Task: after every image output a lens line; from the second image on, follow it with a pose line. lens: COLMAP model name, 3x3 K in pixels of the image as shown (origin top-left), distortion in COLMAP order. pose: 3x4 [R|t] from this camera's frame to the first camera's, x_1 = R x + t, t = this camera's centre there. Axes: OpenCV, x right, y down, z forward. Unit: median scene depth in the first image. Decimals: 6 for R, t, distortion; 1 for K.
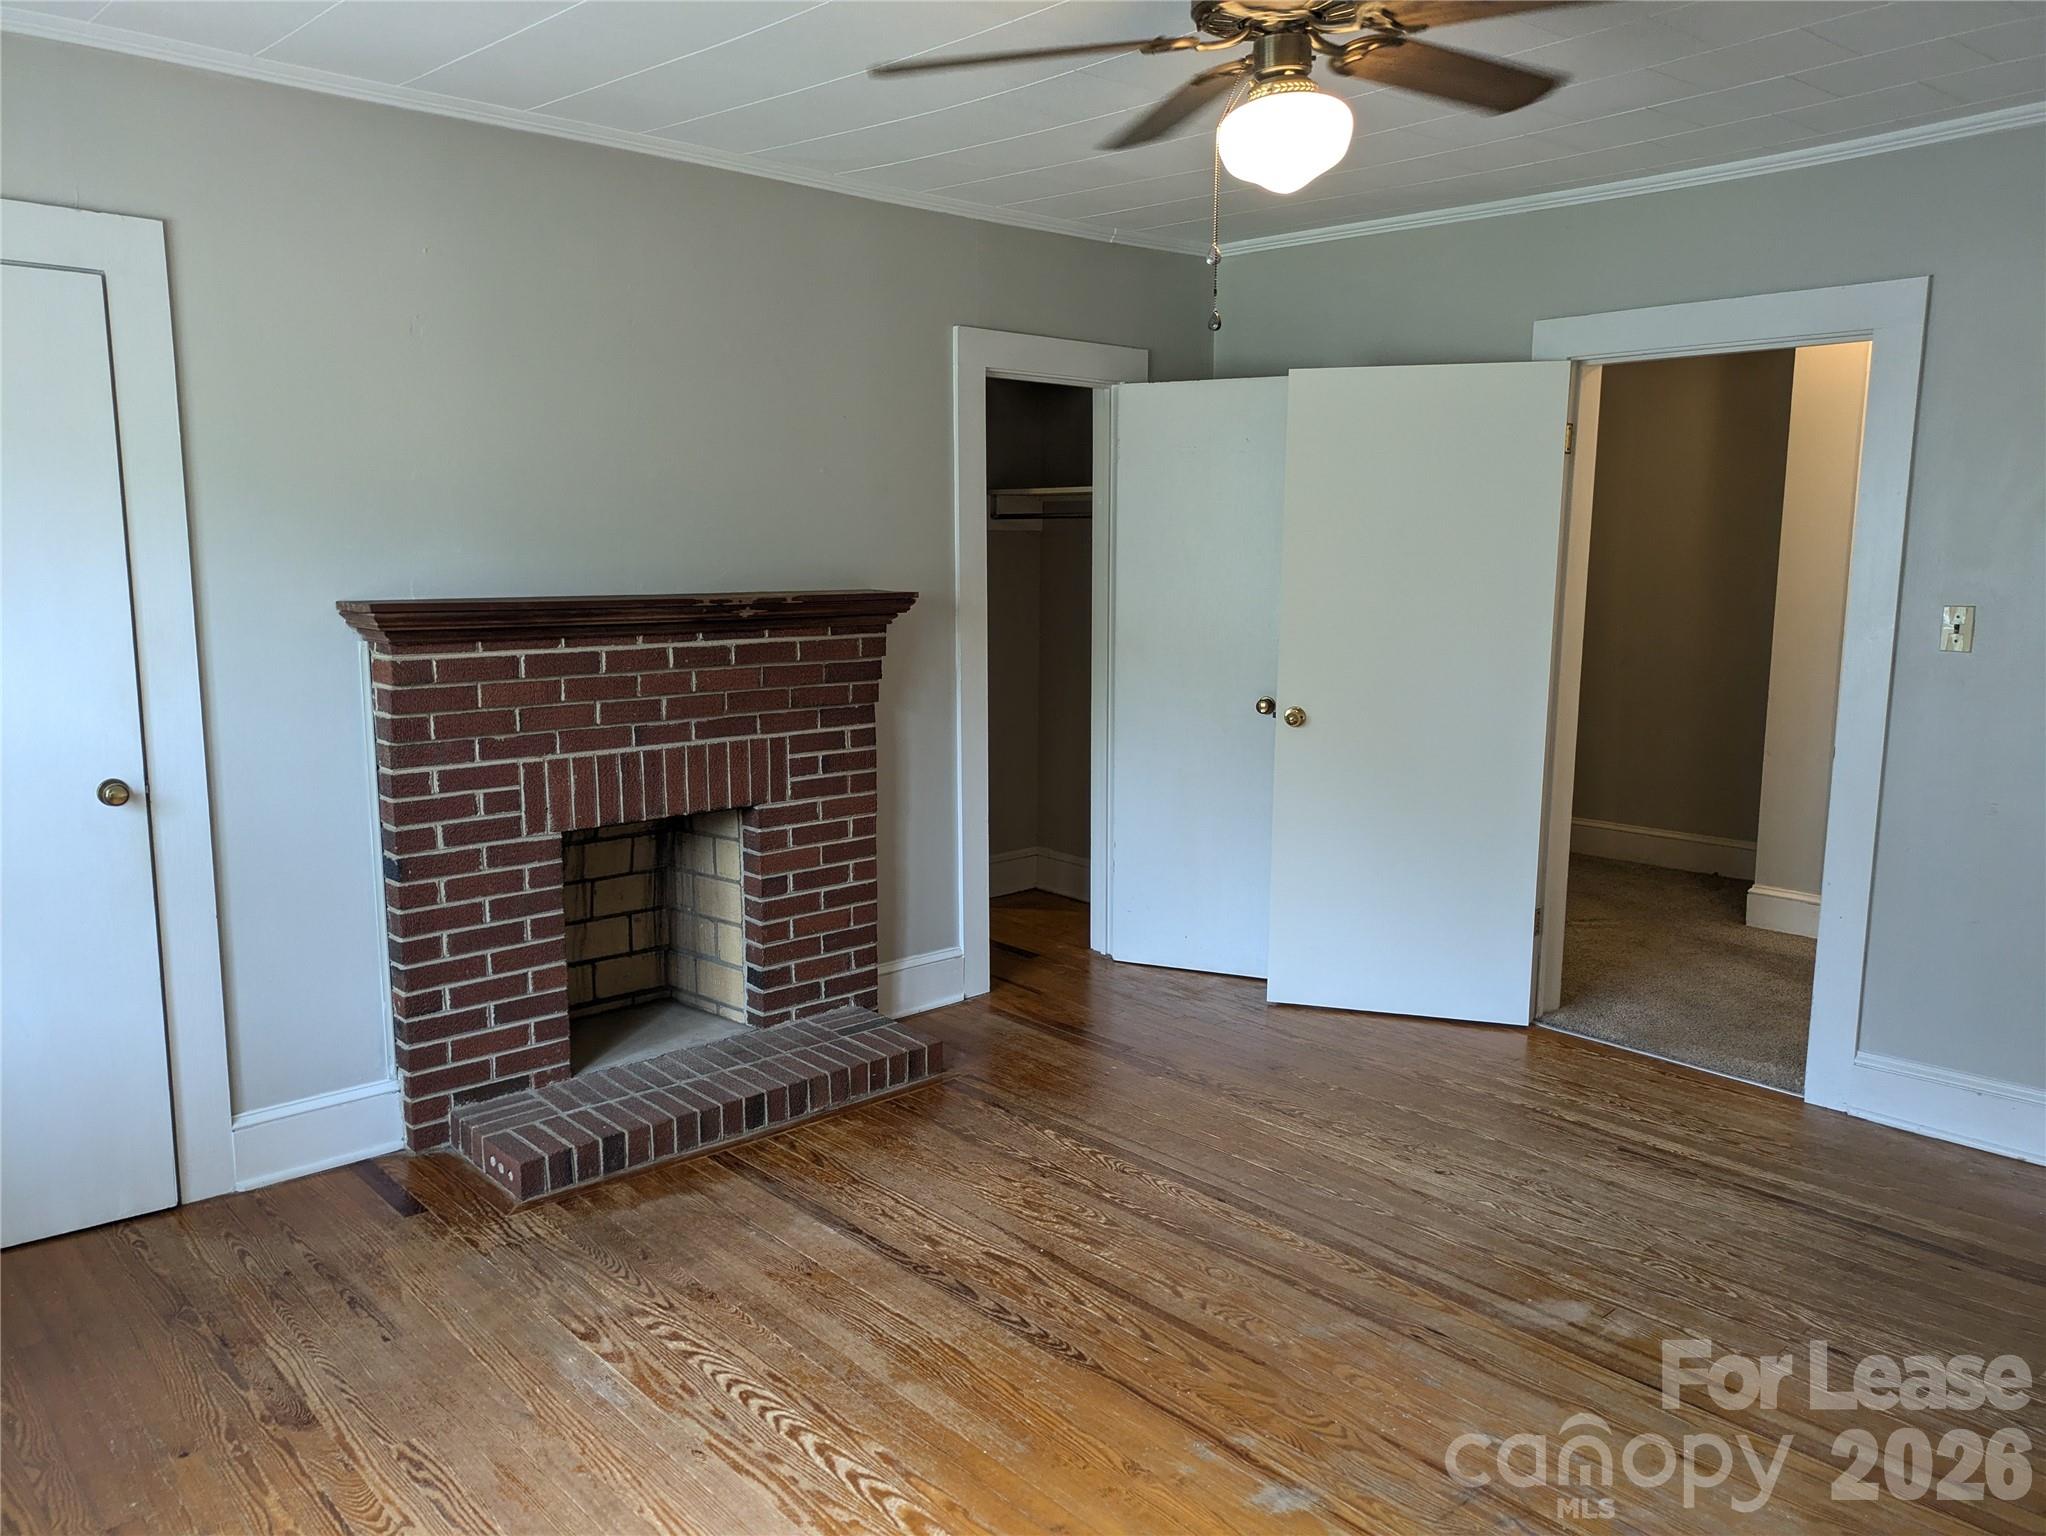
lens RADIAL K [[1503.9, 0, 1008.5], [0, 1503.9, 773.8], [0, 0, 1]] dist [0.039806, -0.010018]
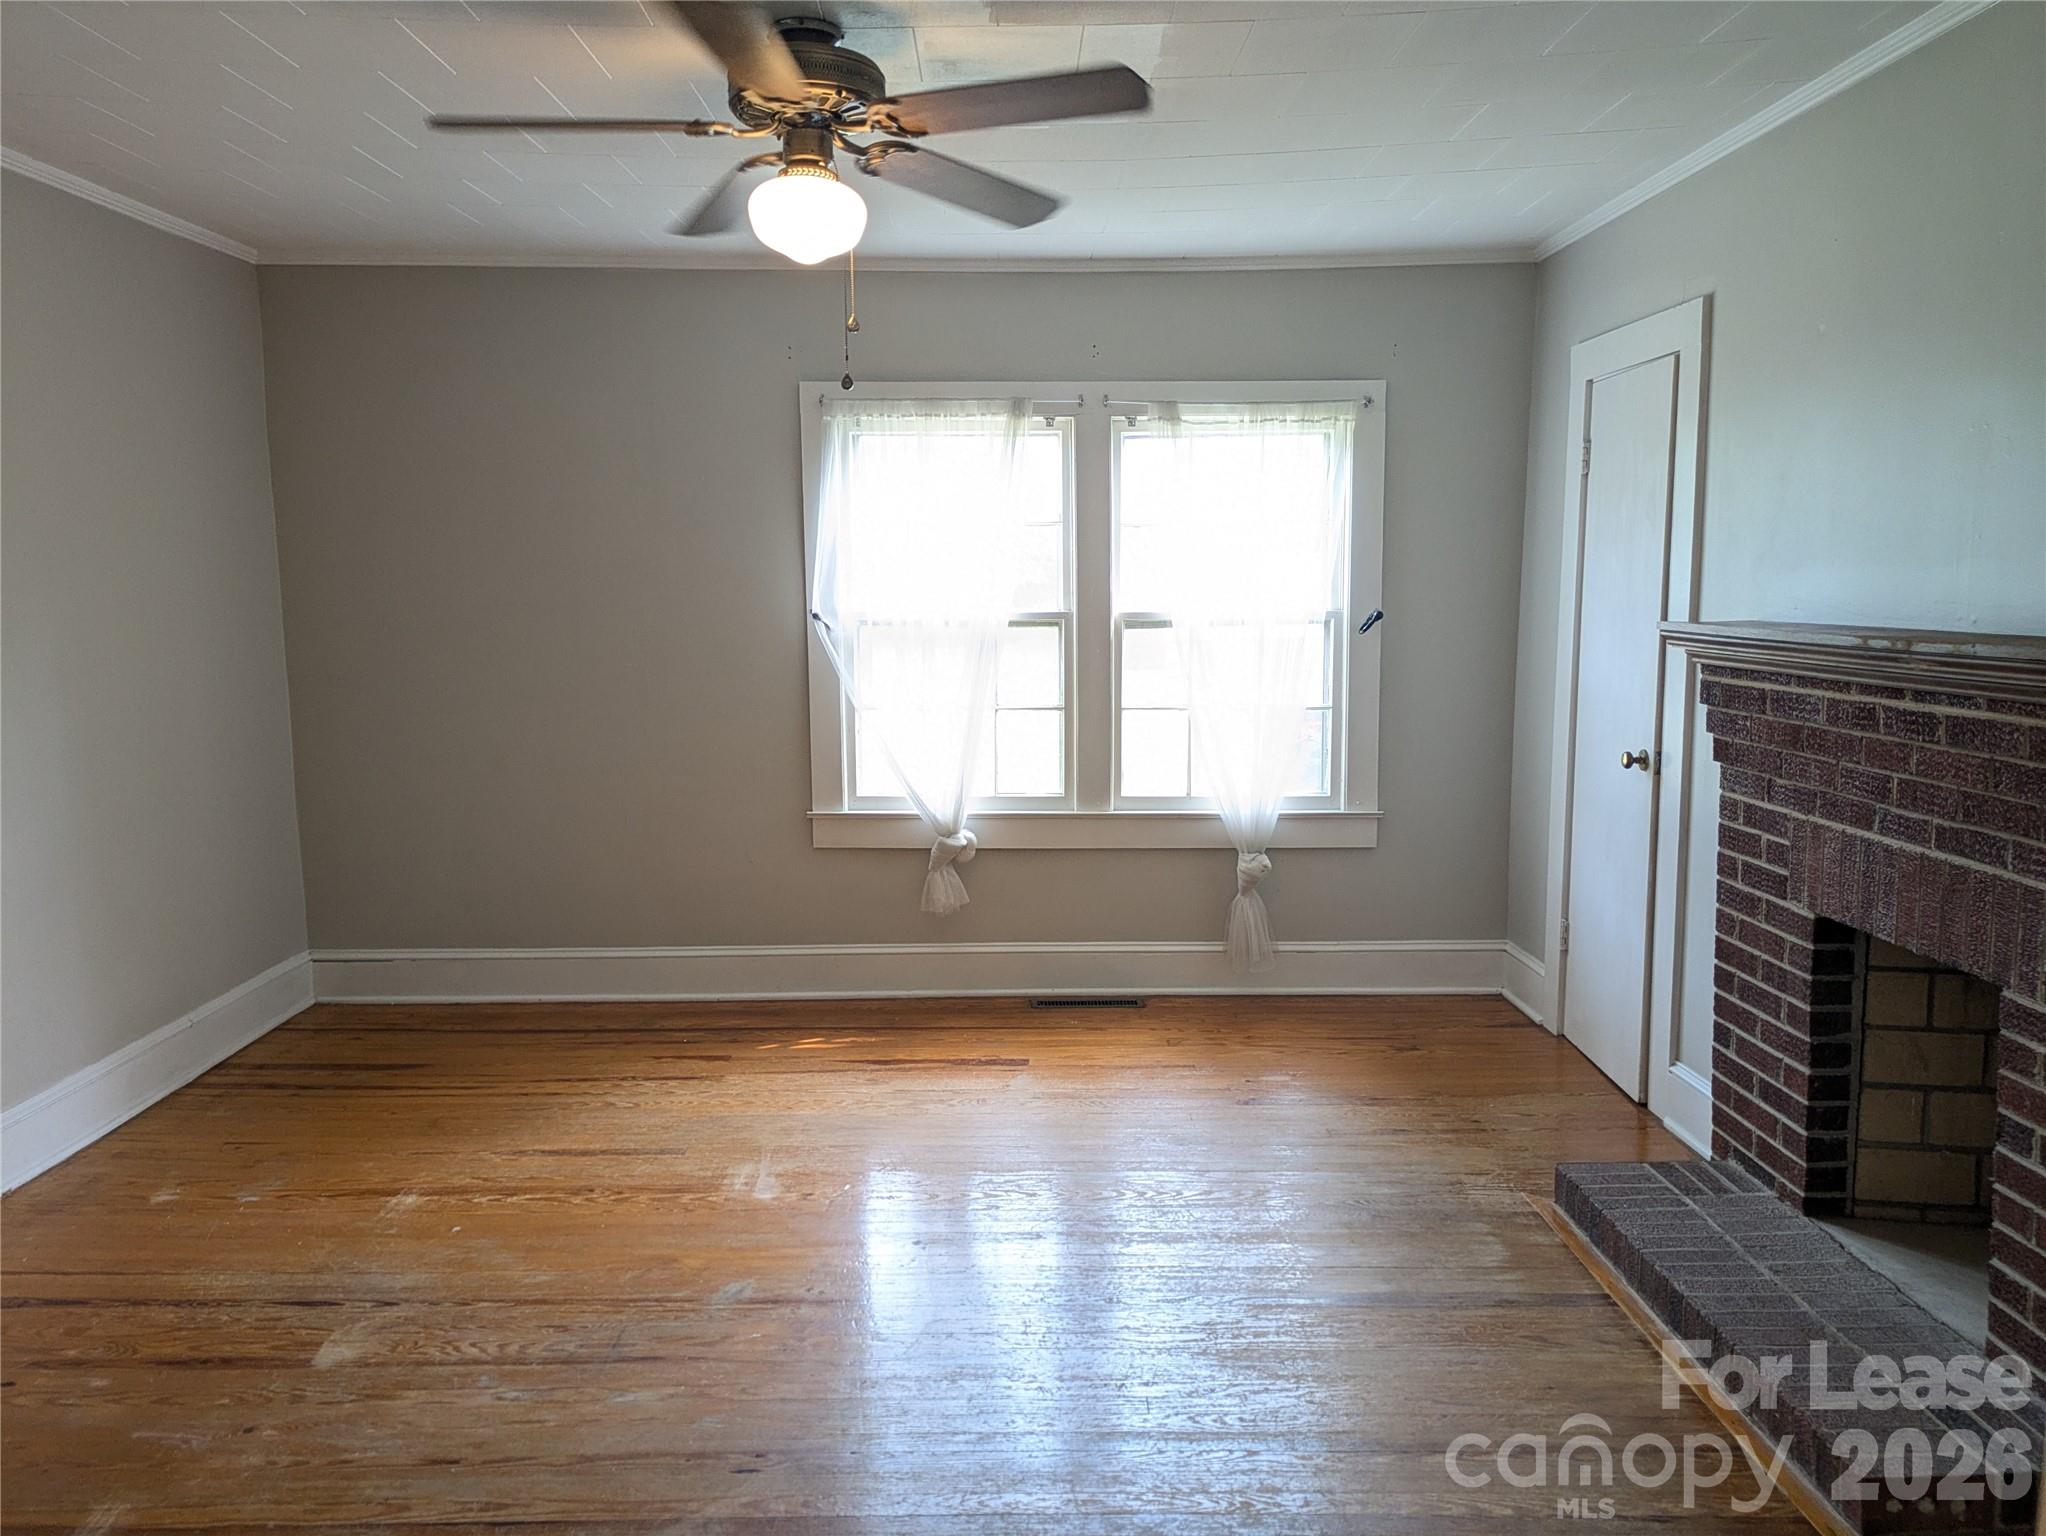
lens RADIAL K [[1503.9, 0, 1008.5], [0, 1503.9, 773.8], [0, 0, 1]] dist [0.039806, -0.010018]
pose [[-0.656471, 0.100598, -0.747614, 0.649248], [-0.111053, 0.967382, 0.227683, -0.188130], [0.746132, 0.232492, -0.623886, 1.275190]]
